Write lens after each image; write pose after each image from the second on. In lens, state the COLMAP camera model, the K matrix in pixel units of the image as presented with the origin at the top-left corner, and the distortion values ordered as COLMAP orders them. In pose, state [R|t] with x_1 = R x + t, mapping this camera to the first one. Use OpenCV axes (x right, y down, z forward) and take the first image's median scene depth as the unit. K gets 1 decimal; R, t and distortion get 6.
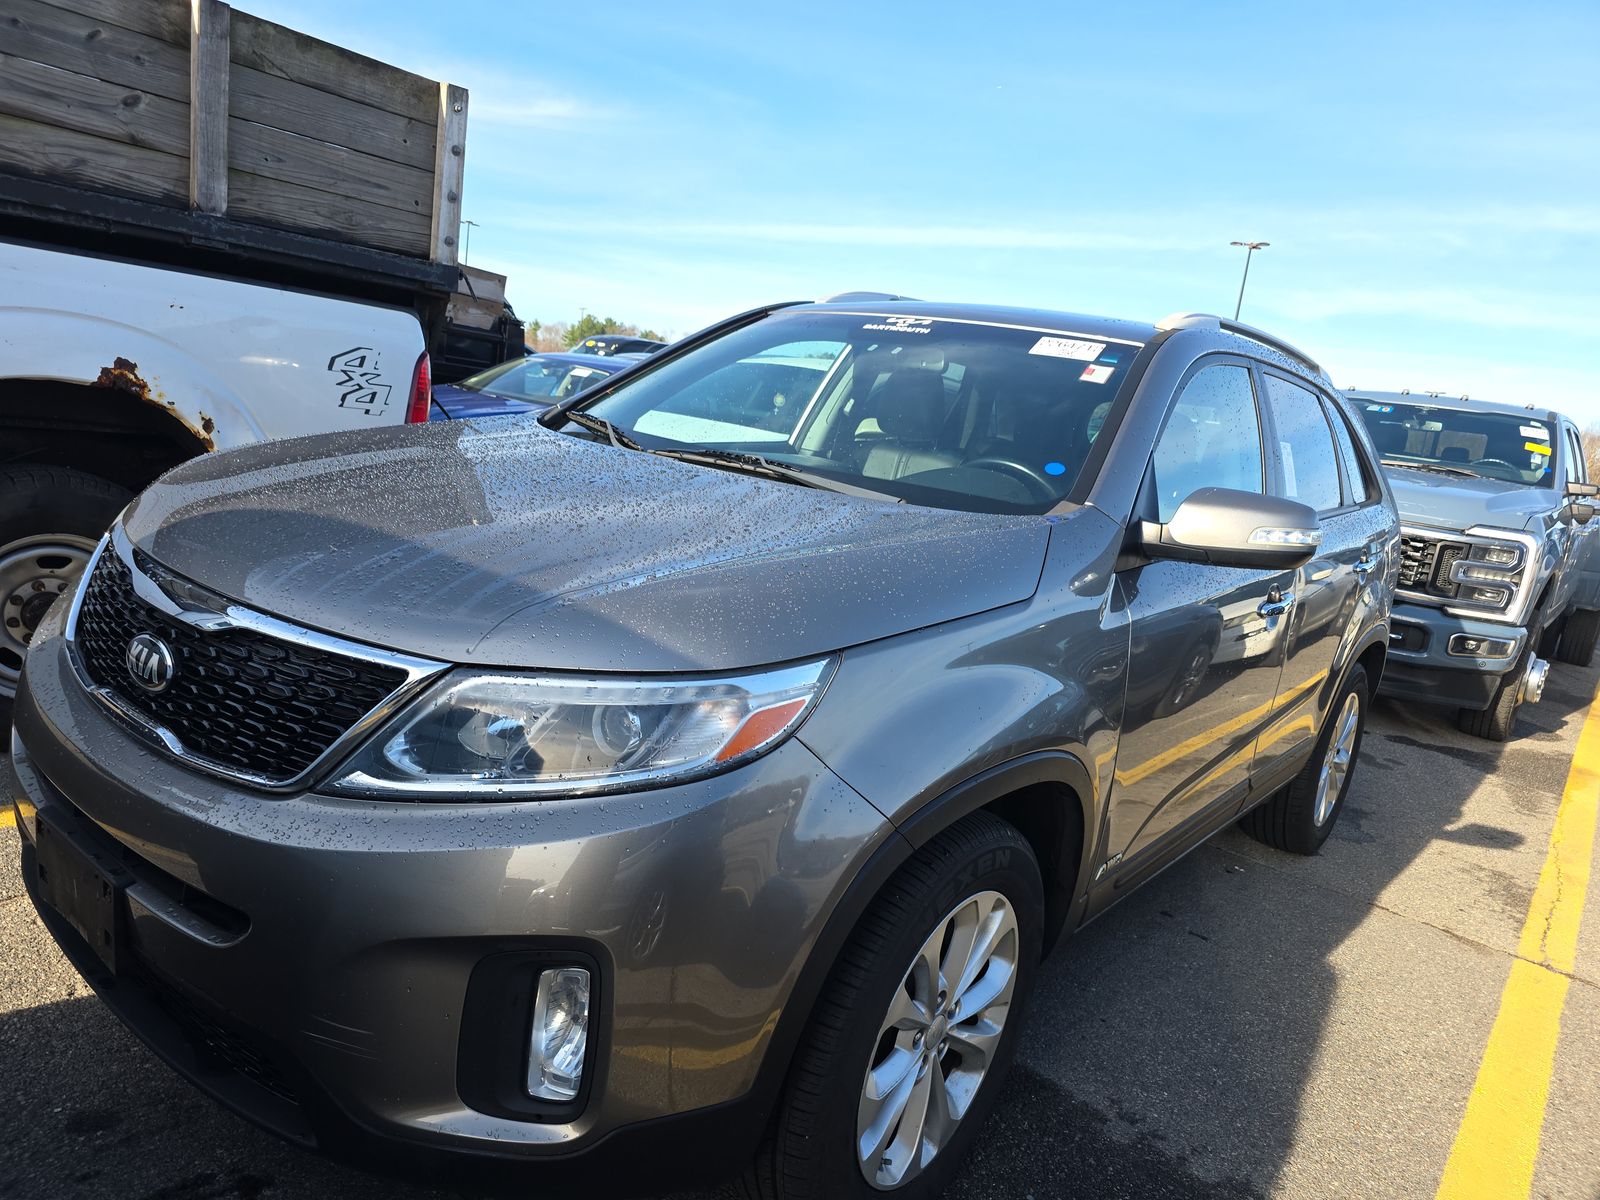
lens RADIAL K [[1346.8, 0, 800.0], [0, 1346.8, 600.0], [0, 0, 1]] dist [0.091841, -0.199606]
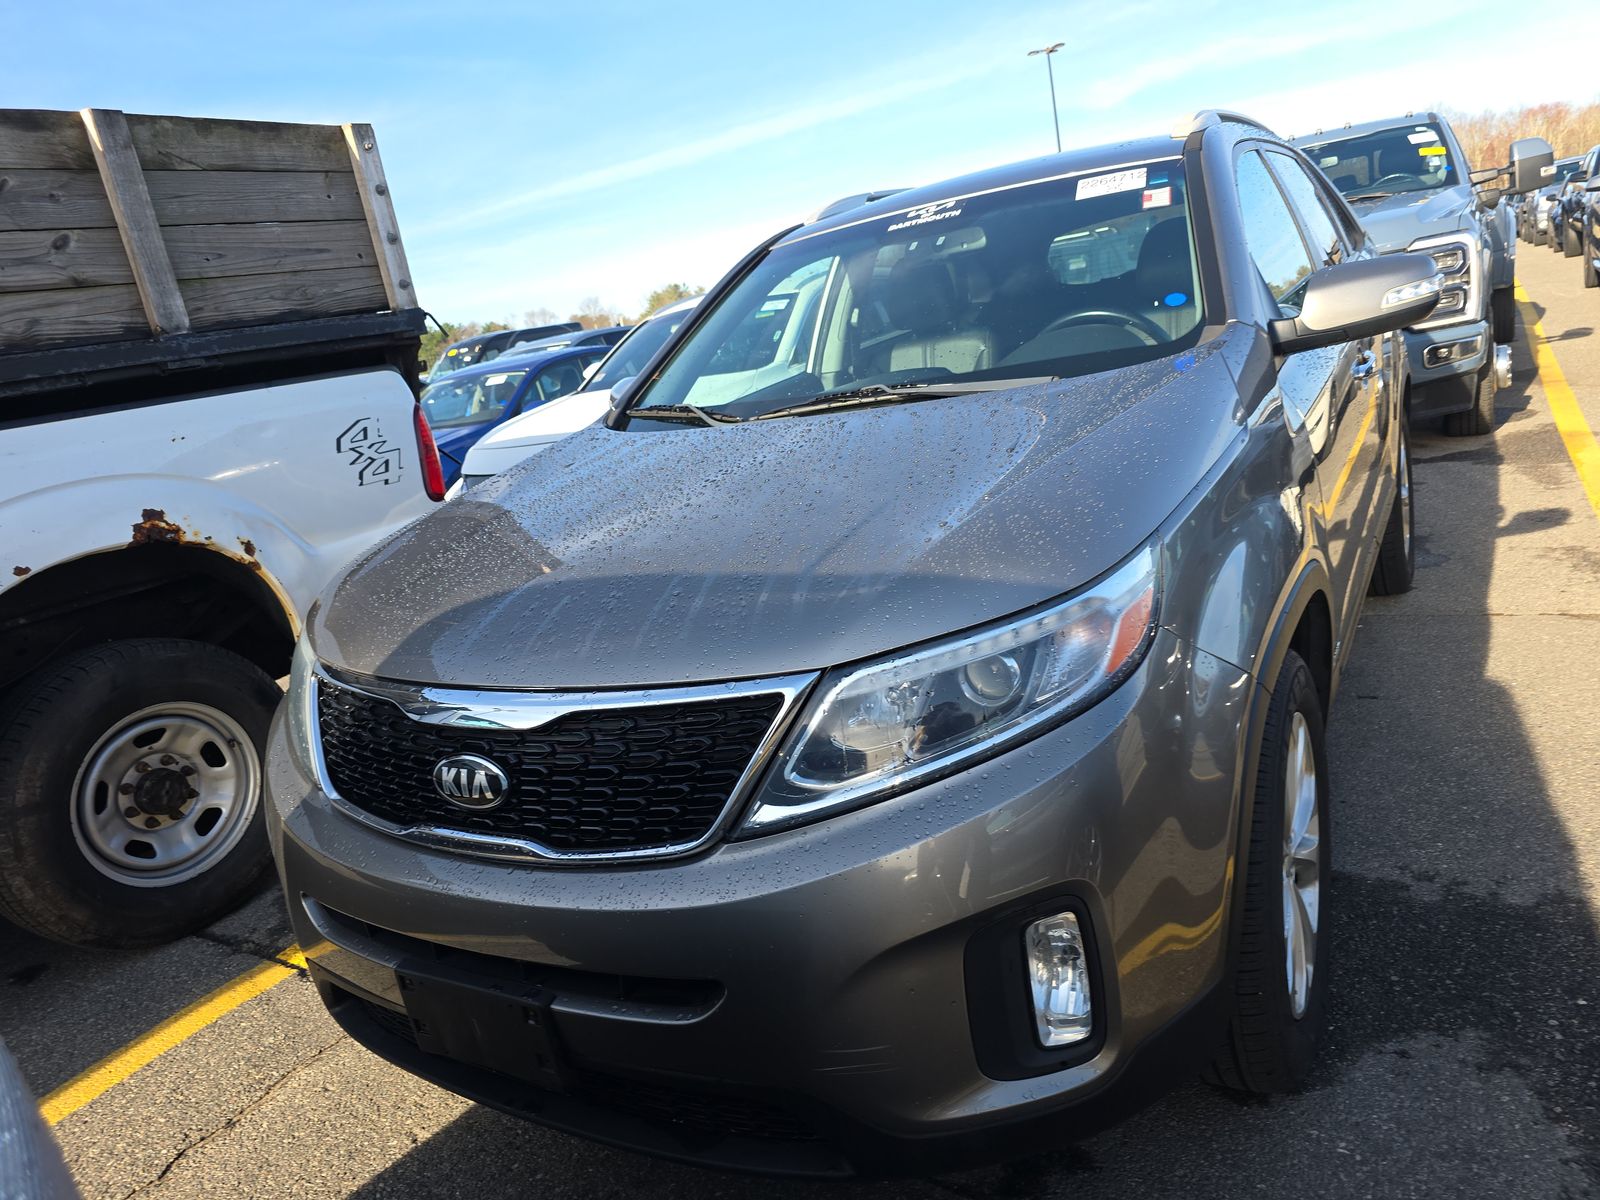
lens RADIAL K [[1346.8, 0, 800.0], [0, 1346.8, 600.0], [0, 0, 1]] dist [0.091841, -0.199606]
pose [[0.939546, -0.333080, 0.079441, -0.161827], [0.327692, 0.941911, 0.073635, -0.038276], [-0.099353, -0.043152, 0.994116, 0.017451]]
